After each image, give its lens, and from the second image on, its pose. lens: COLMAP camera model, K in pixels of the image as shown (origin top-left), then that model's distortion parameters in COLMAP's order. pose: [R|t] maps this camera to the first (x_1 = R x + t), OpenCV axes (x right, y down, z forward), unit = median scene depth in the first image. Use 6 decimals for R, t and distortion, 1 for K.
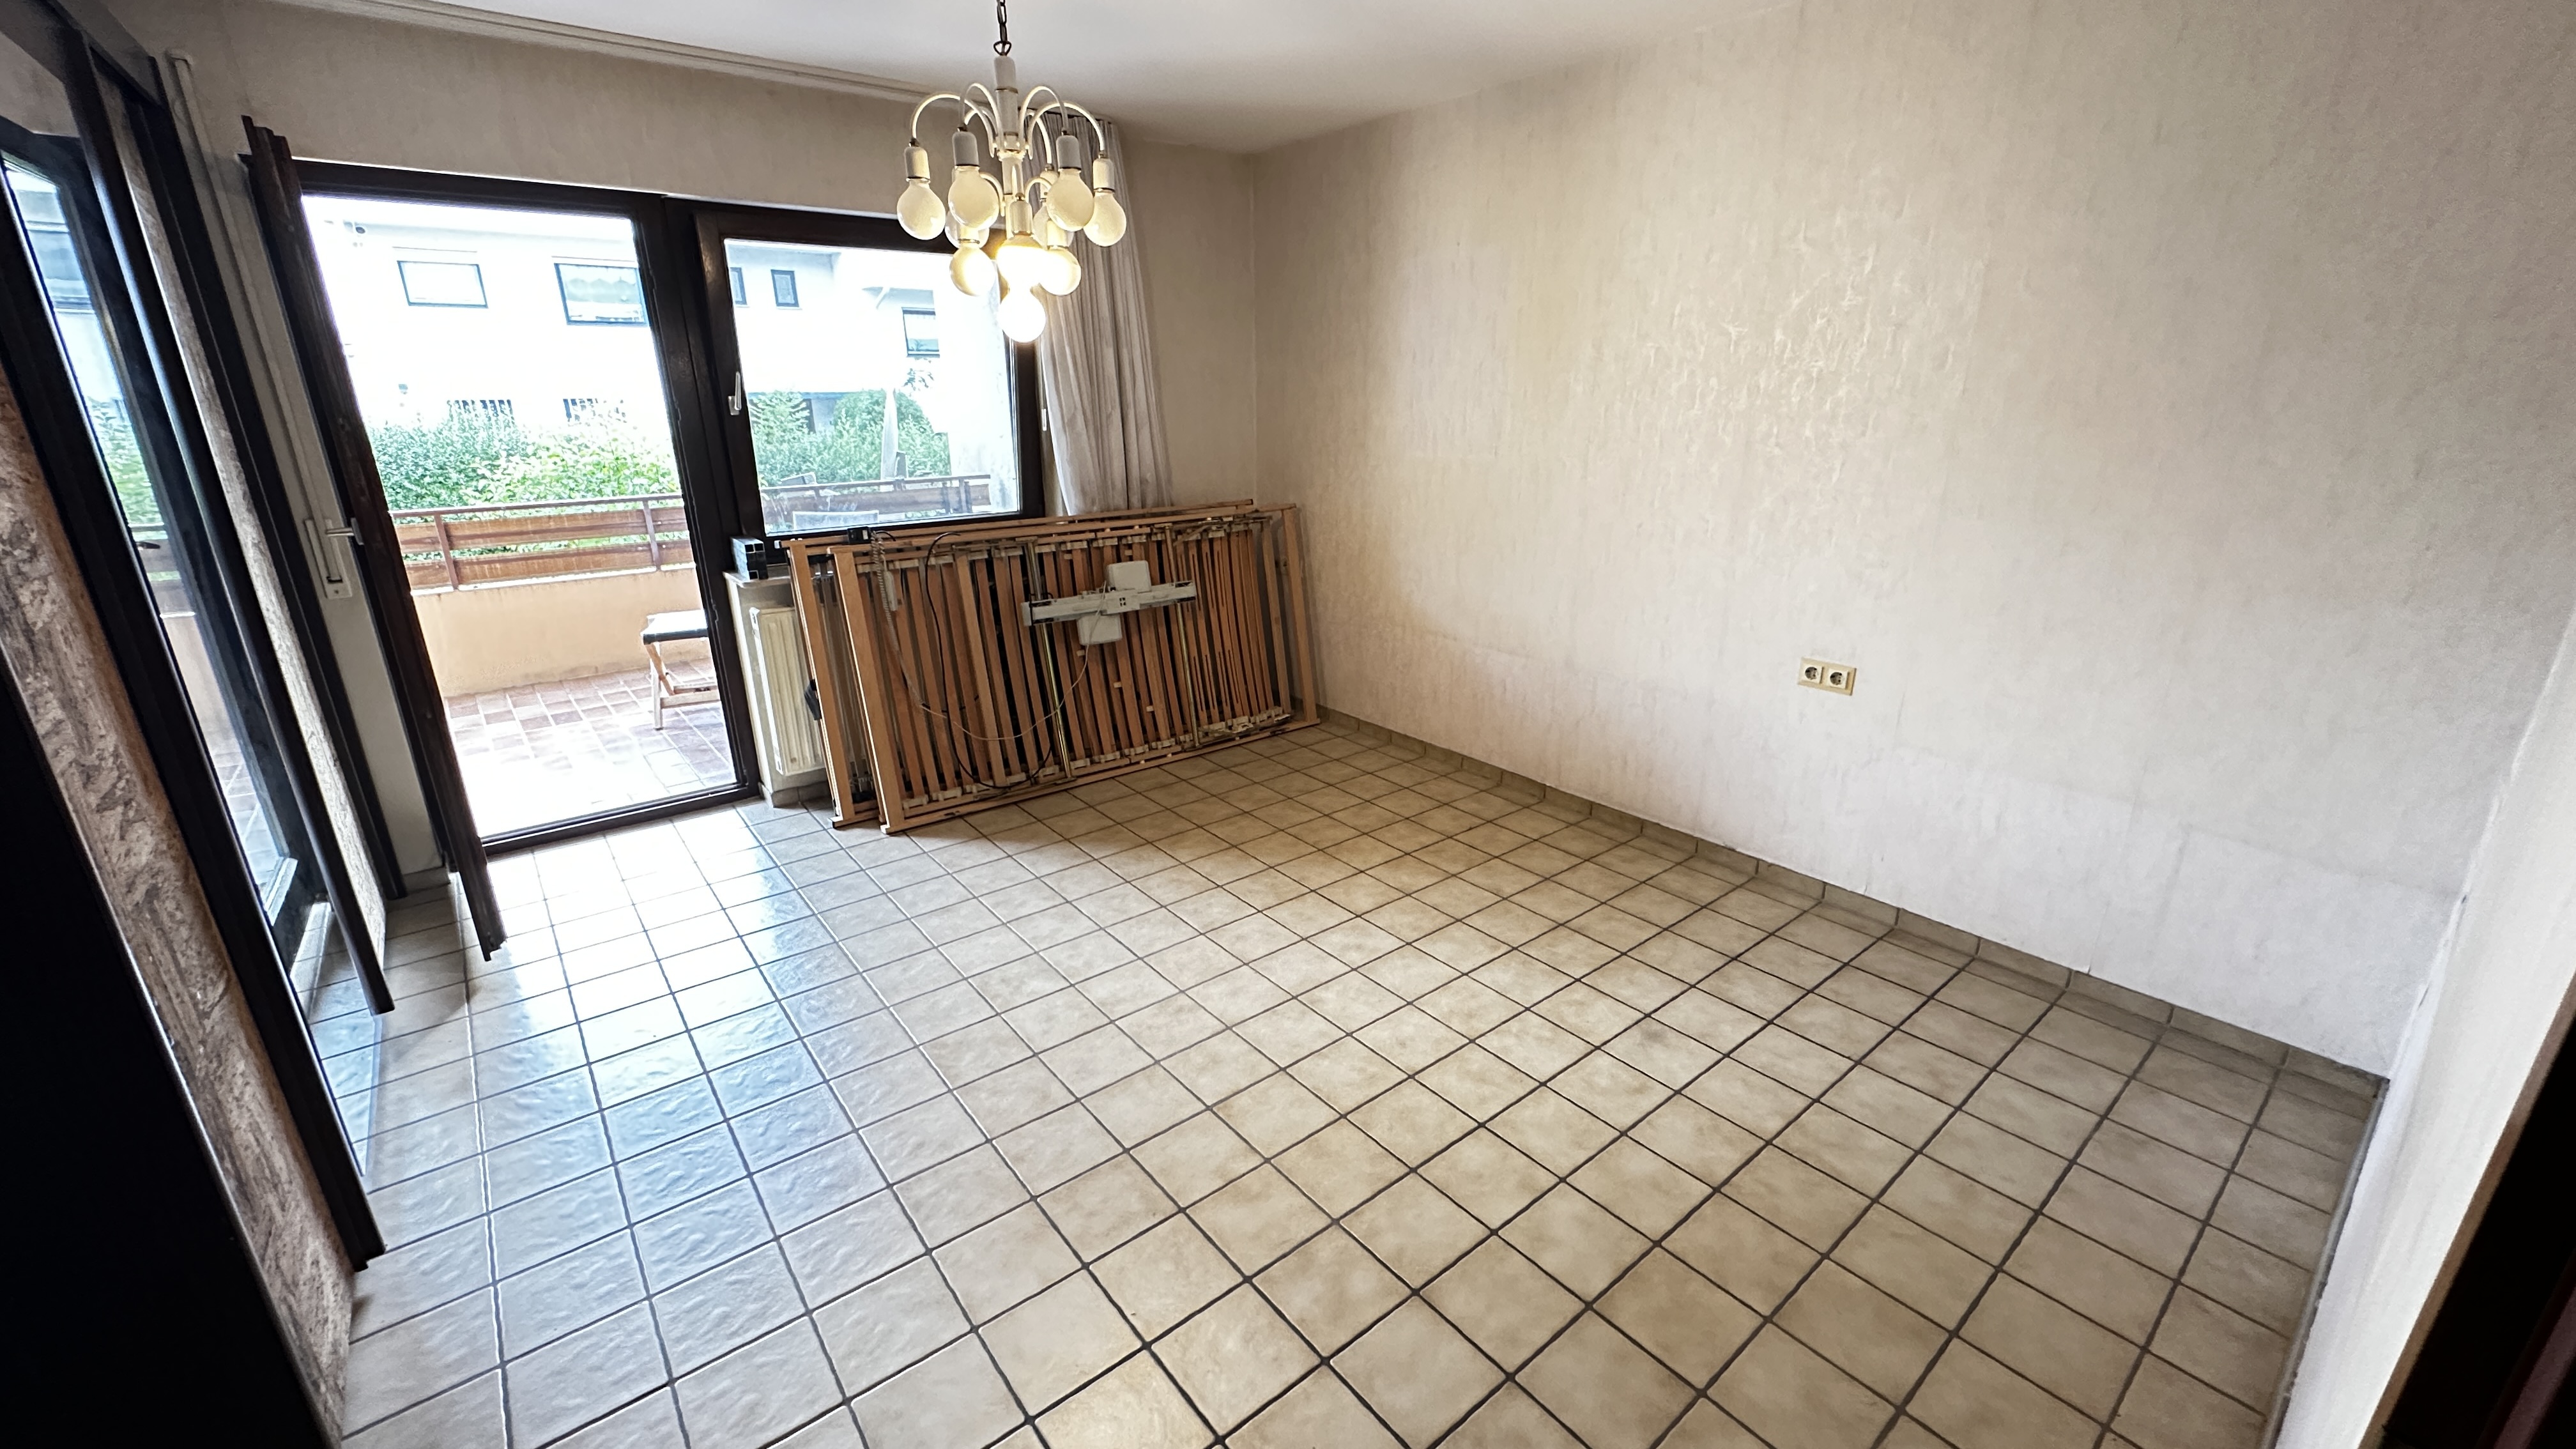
lens RADIAL K [[1030.7, 0, 1299.9], [0, 1030.7, 725.5], [0, 0, 1]] dist [0.001789, 0.000021]
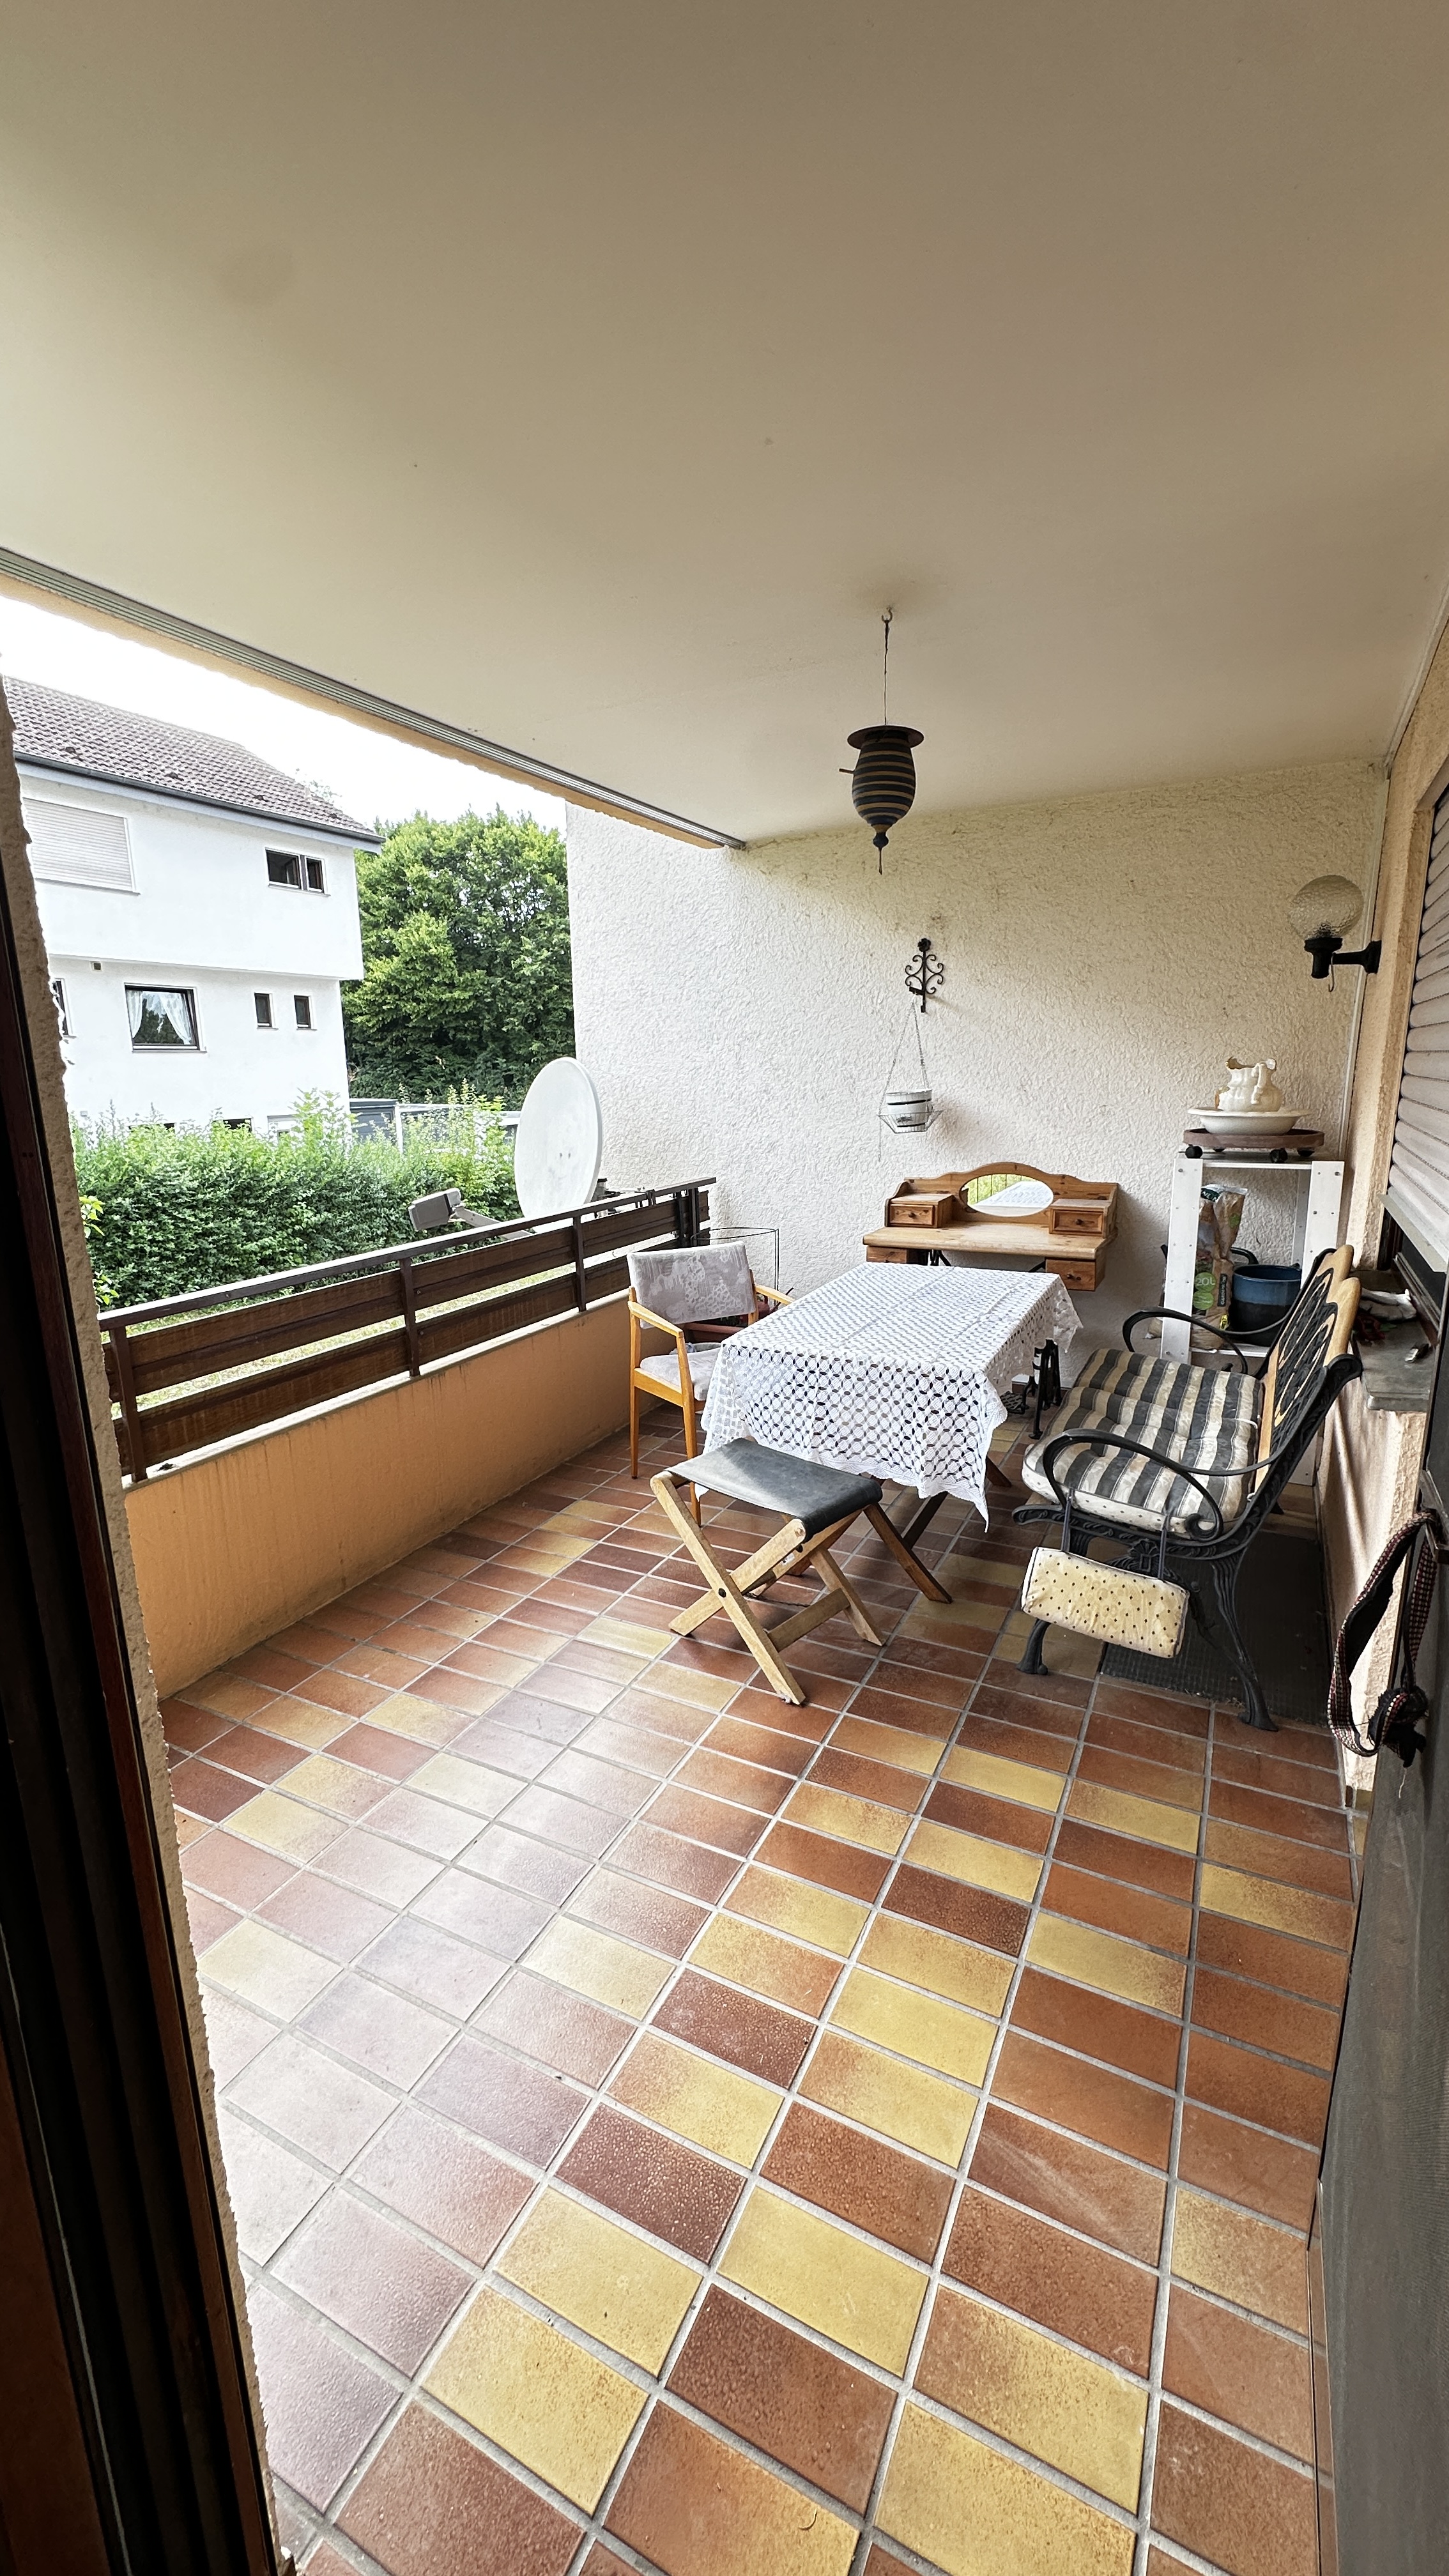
lens RADIAL K [[1027.6, 0, 724.5], [0, 1027.6, 1288.0], [0, 0, 1]] dist [-0.001097, -0.000221]
pose [[0.919615, -0.092337, 0.381815, -1.026729], [0.133580, 0.987564, -0.082904, -0.198409], [-0.369412, 0.127242, 0.920513, 0.654729]]
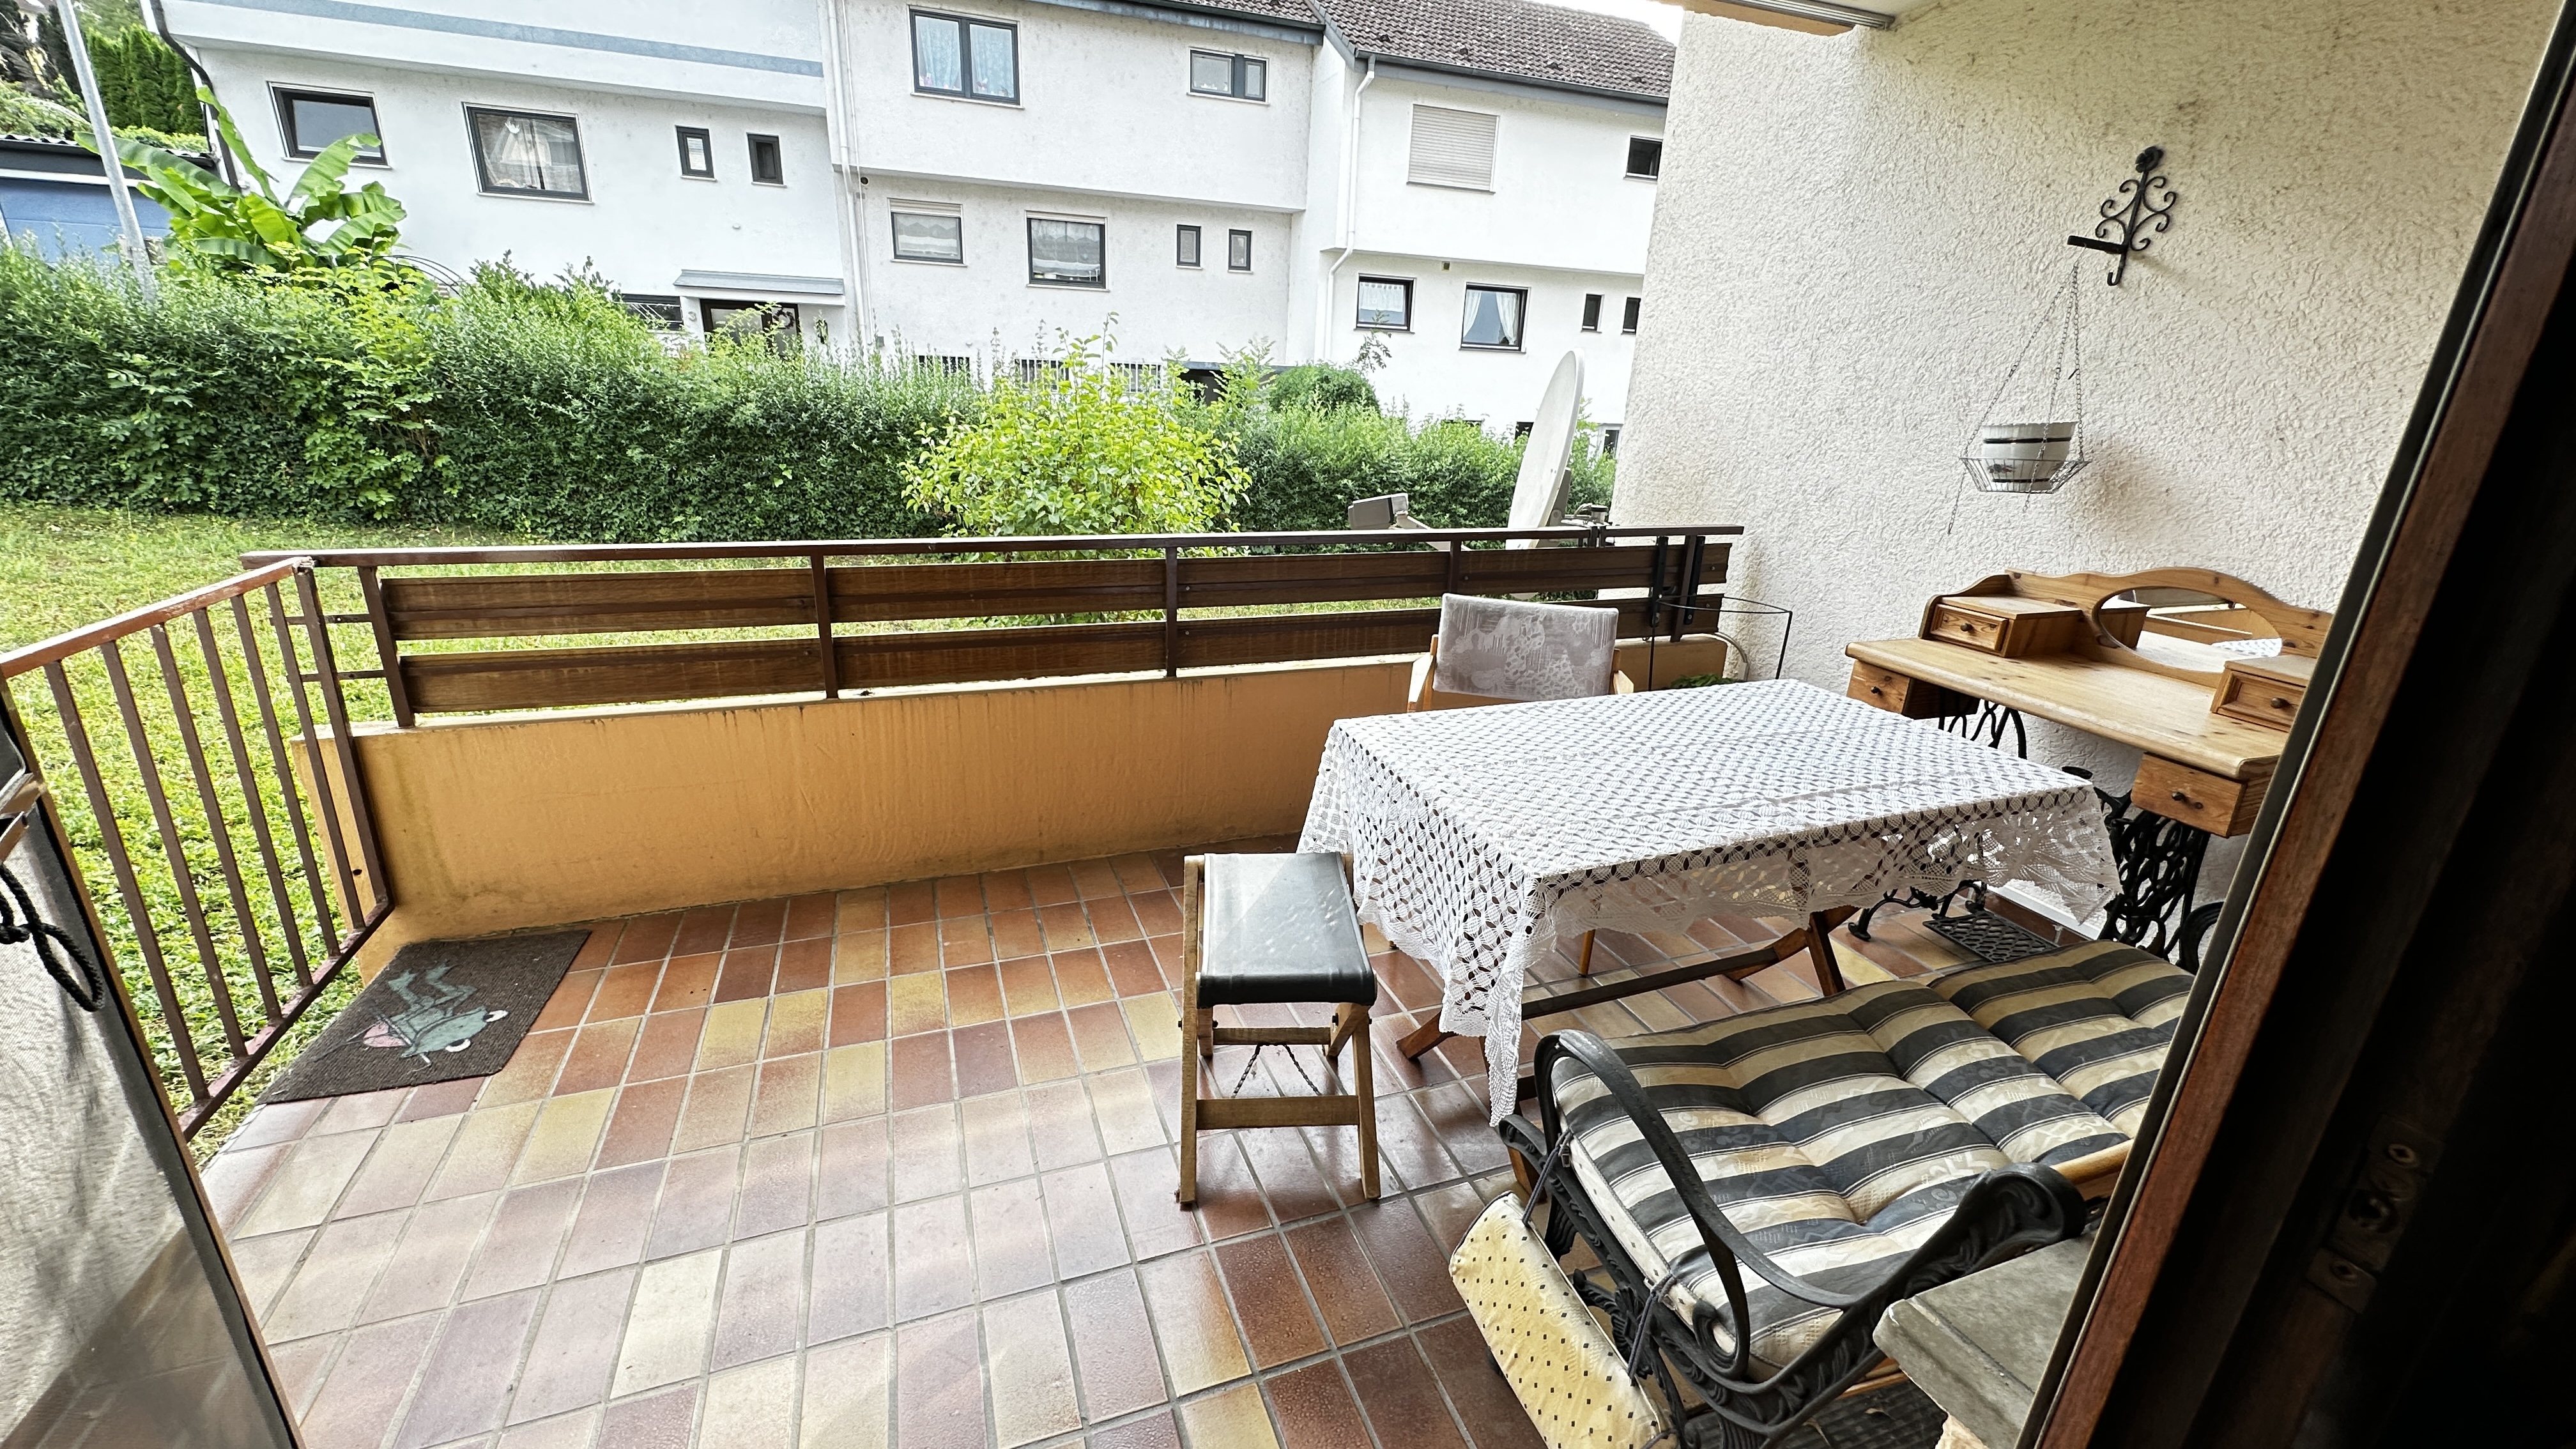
lens RADIAL K [[1030.7, 0, 1299.9], [0, 1030.7, 725.5], [0, 0, 1]] dist [0.001789, 0.000021]
pose [[0.943333, 0.150449, -0.295785, -0.618254], [-0.148148, 0.988501, 0.030313, -0.231781], [0.296944, 0.015224, 0.954773, 0.805842]]
